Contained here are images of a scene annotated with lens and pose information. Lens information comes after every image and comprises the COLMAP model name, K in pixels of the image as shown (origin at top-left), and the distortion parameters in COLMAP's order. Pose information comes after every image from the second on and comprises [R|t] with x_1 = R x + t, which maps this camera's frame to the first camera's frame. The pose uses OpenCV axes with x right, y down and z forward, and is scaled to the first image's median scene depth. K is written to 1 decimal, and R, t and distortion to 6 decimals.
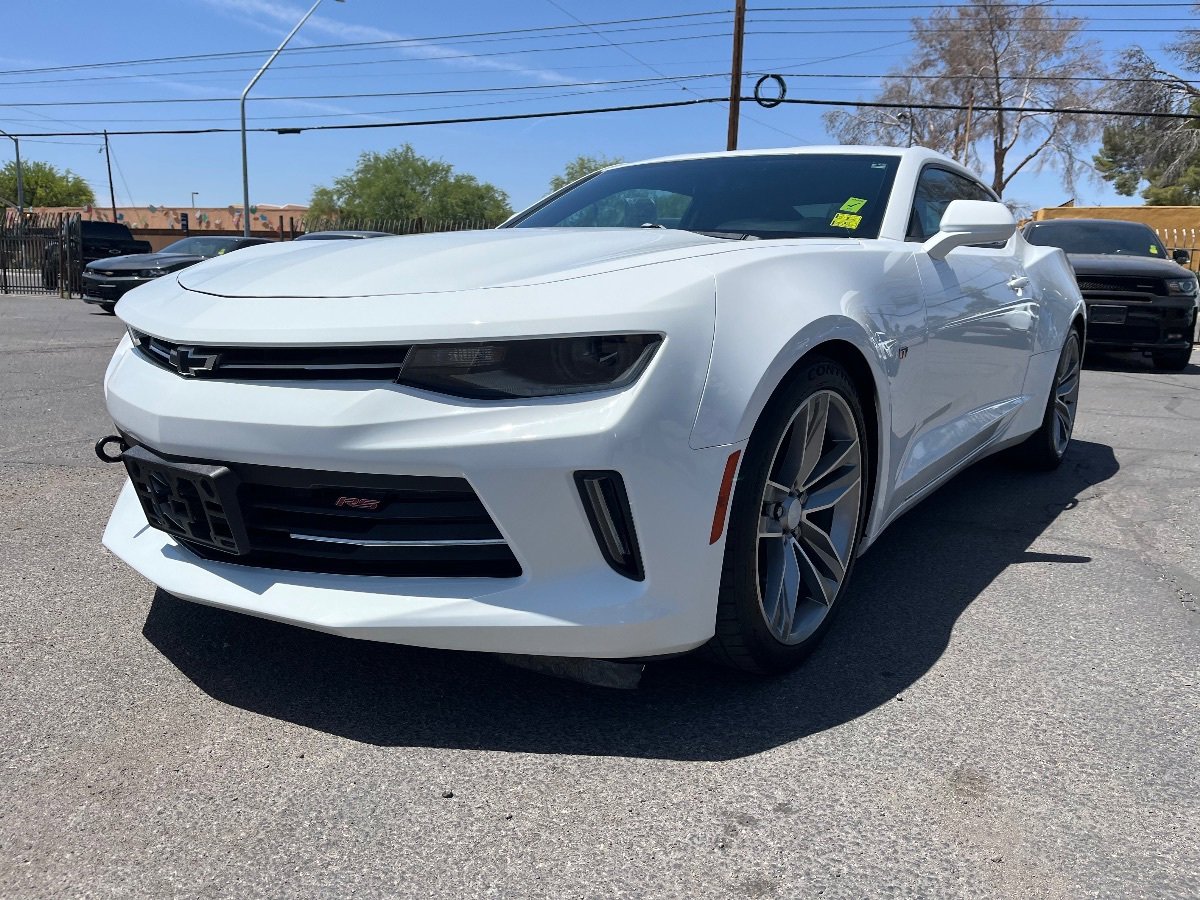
lens RADIAL K [[920.2, 0, 619.9], [0, 920.2, 451.5], [0, 0, 1]] dist [0.062556, -0.103876]
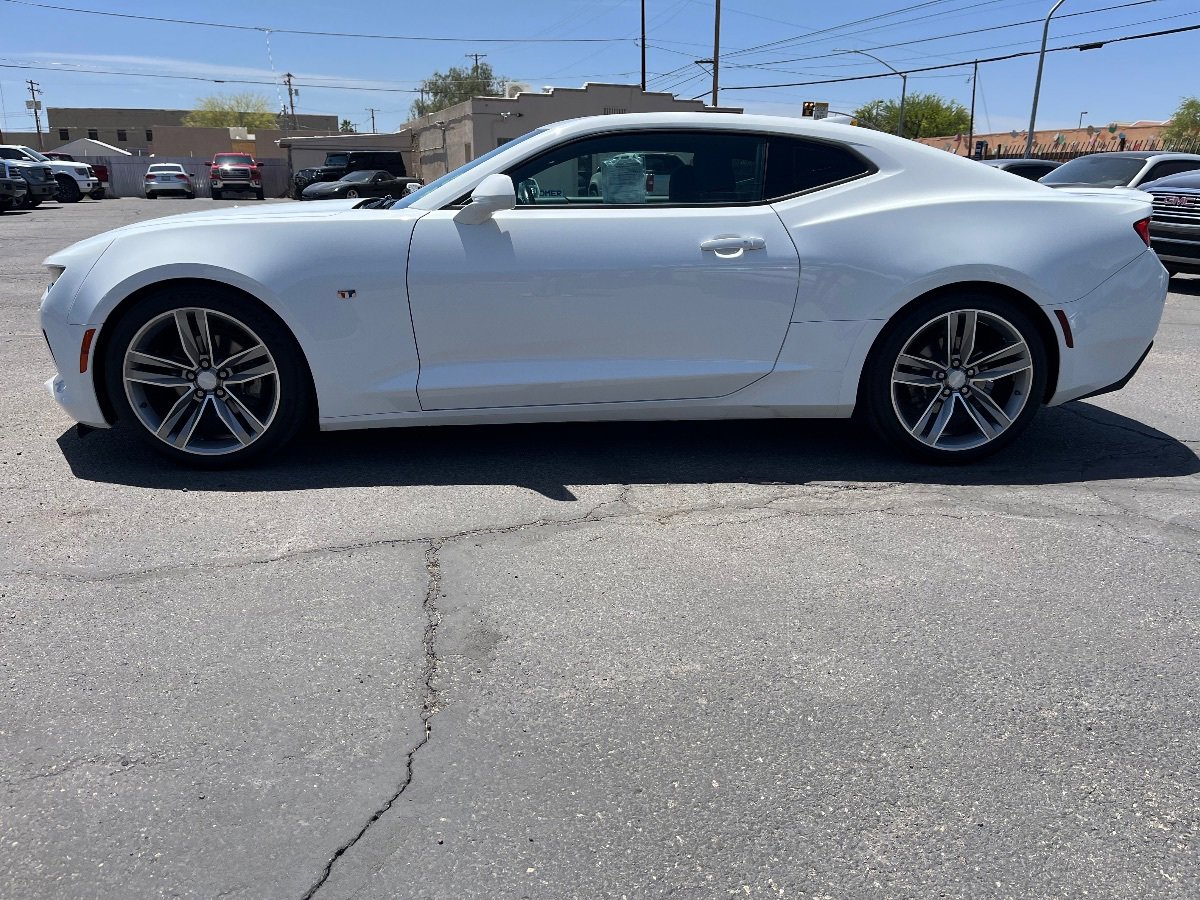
lens RADIAL K [[935.5, 0, 600.0], [0, 935.5, 450.0], [0, 0, 1]] dist [0.065137, -0.117717]
pose [[0.606749, 0.196034, -0.770342, 0.166584], [-0.139283, 0.980339, 0.139769, -0.012543], [0.782596, 0.022491, 0.622124, 0.041059]]
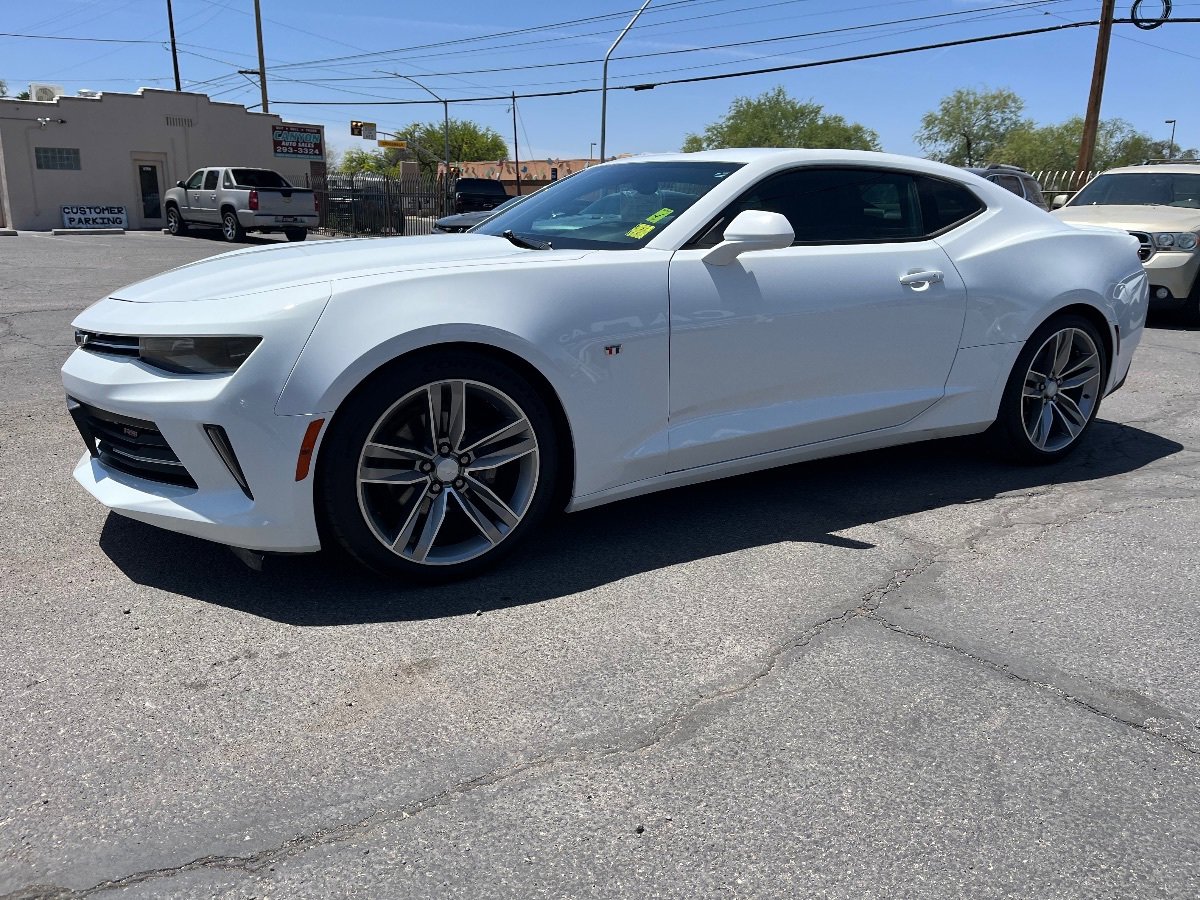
lens RADIAL K [[920.2, 0, 619.9], [0, 920.2, 451.5], [0, 0, 1]] dist [0.062556, -0.103876]
pose [[0.917484, 0.092612, -0.386841, 0.077912], [-0.068894, 0.994818, 0.074766, -0.006307], [0.391761, -0.041946, 0.919110, -0.010765]]
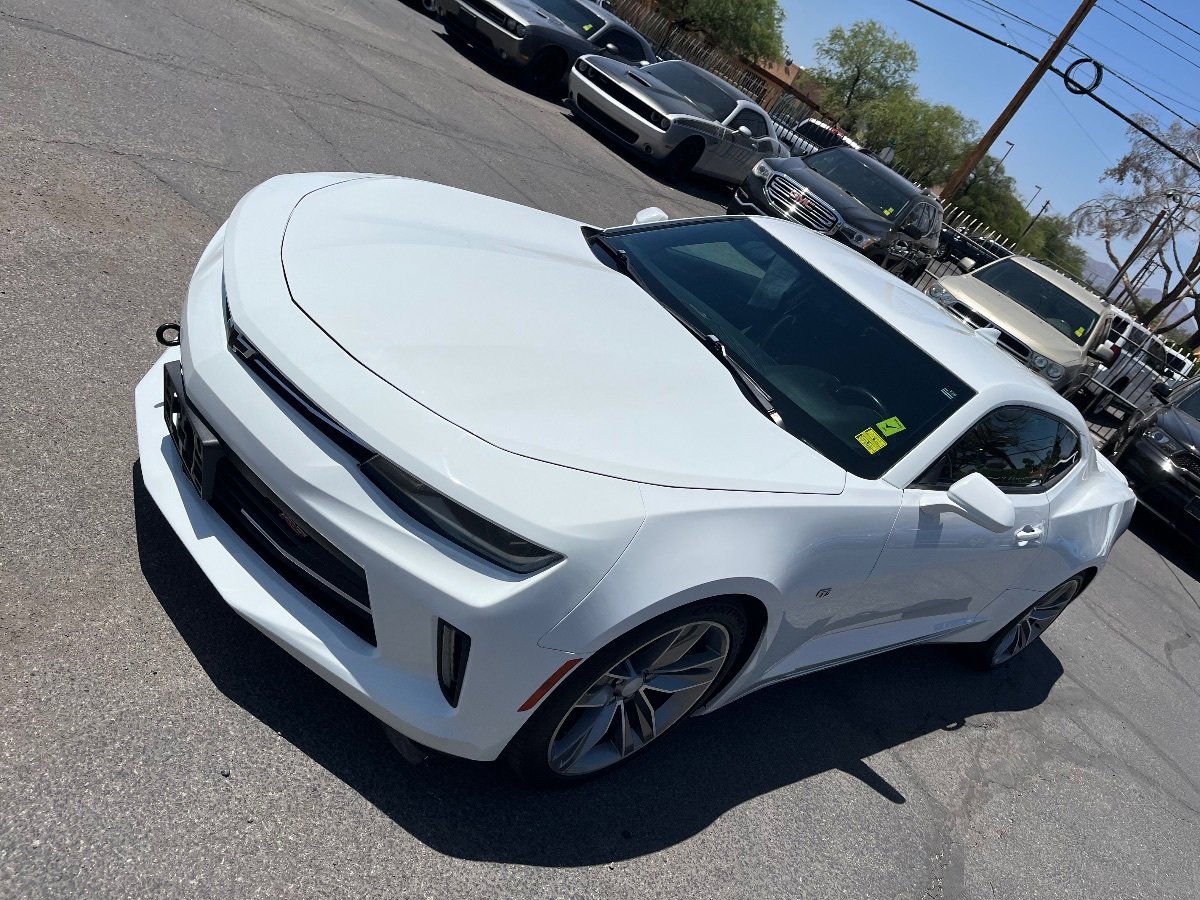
lens RADIAL K [[925.8, 0, 615.3], [0, 925.8, 453.6], [0, 0, 1]] dist [0.068085, -0.122391]
pose [[0.849624, 0.525759, -0.041431, 0.005447], [-0.508086, 0.837057, 0.202940, -0.033997], [0.141378, -0.151372, 0.978314, -0.008764]]
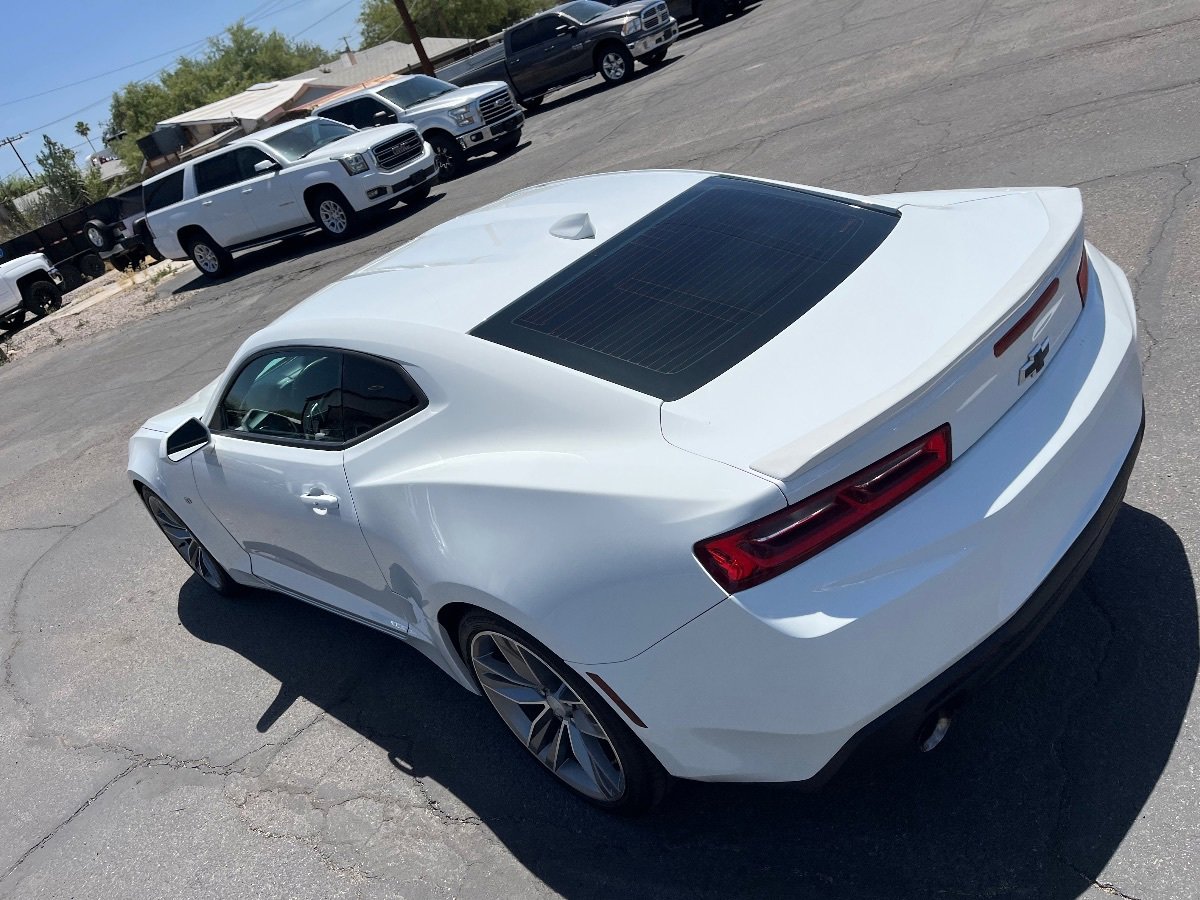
lens RADIAL K [[935.5, 0, 600.0], [0, 935.5, 450.0], [0, 0, 1]] dist [0.065137, -0.117717]
pose [[-0.169871, 0.477706, -0.861940, 0.158346], [0.185112, 0.874550, 0.448213, -0.080123], [0.967924, -0.083417, -0.236990, 0.211011]]
